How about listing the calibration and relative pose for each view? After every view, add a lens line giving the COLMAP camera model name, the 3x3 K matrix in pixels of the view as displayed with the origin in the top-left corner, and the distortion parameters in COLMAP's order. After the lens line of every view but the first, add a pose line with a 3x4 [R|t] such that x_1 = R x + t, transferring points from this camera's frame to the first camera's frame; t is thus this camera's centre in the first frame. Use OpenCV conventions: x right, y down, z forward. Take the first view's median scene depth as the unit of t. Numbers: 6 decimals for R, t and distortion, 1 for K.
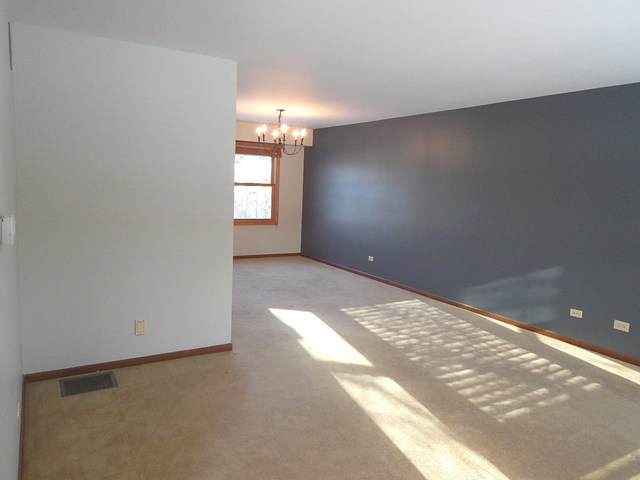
lens RADIAL K [[463.1, 0, 320.0], [0, 463.1, 240.0], [0, 0, 1]] dist [0.004165, 0.000549]
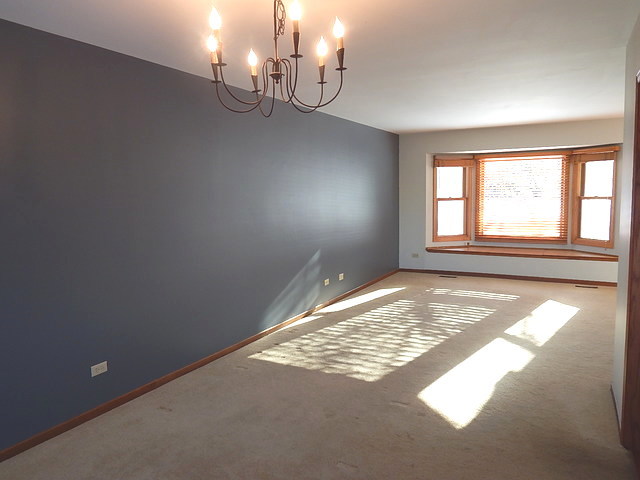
lens RADIAL K [[463.1, 0, 320.0], [0, 463.1, 240.0], [0, 0, 1]] dist [0.004165, 0.000549]
pose [[-0.503600, -0.123848, 0.855014, -0.518026], [0.098491, 0.974989, 0.199237, -0.209428], [-0.858304, 0.184547, -0.478807, 1.527537]]
